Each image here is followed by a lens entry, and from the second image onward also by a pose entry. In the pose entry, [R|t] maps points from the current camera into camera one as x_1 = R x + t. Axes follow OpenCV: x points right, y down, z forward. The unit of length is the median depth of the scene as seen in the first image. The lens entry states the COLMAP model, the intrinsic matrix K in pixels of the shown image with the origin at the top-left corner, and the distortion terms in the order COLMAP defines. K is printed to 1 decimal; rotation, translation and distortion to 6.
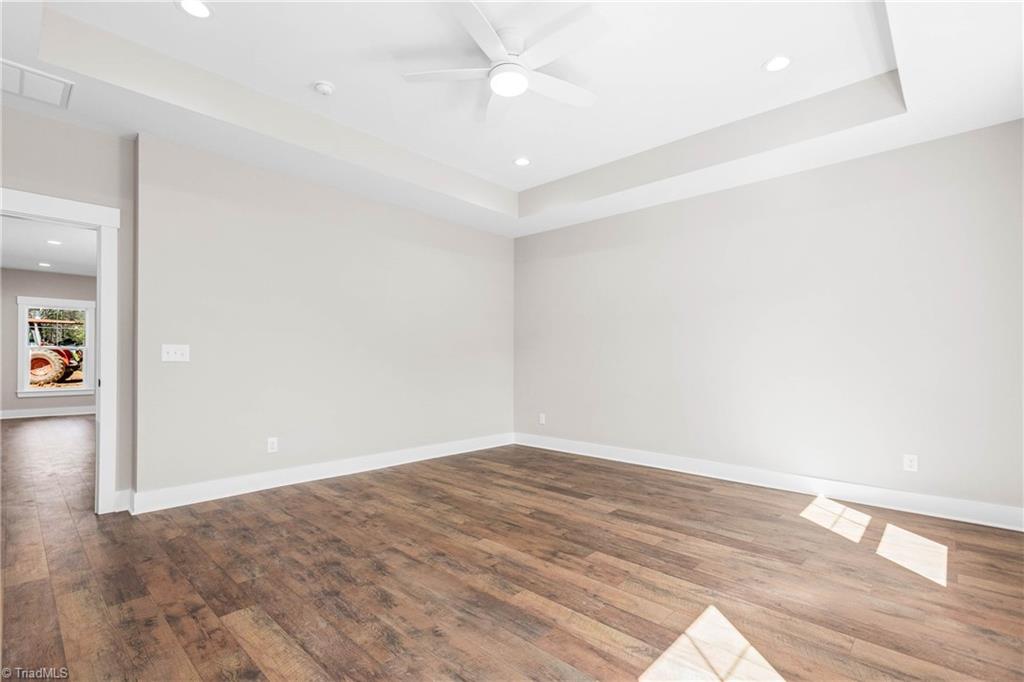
lens RADIAL K [[468.9, 0, 503.1], [0, 468.9, 358.1], [0, 0, 1]] dist [0.010416, 0.000093]
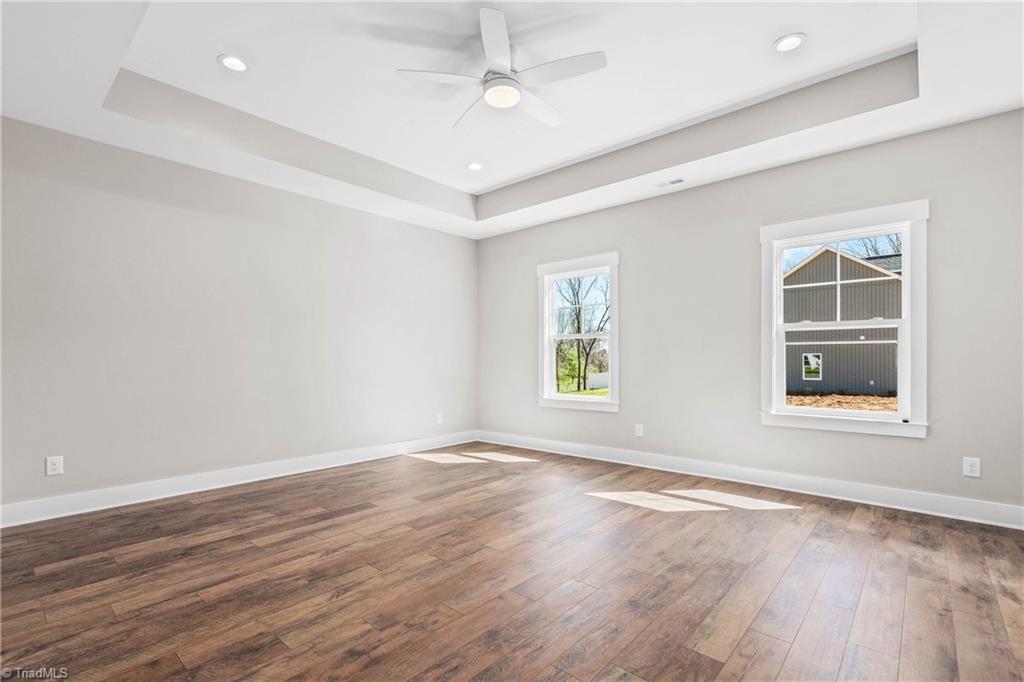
lens RADIAL K [[468.9, 0, 503.1], [0, 468.9, 358.1], [0, 0, 1]] dist [0.010416, 0.000093]
pose [[-0.032366, -0.001776, 0.999474, -0.803090], [-0.003626, 0.999992, 0.001660, -0.000419], [-0.999469, -0.003571, -0.032373, 0.797353]]
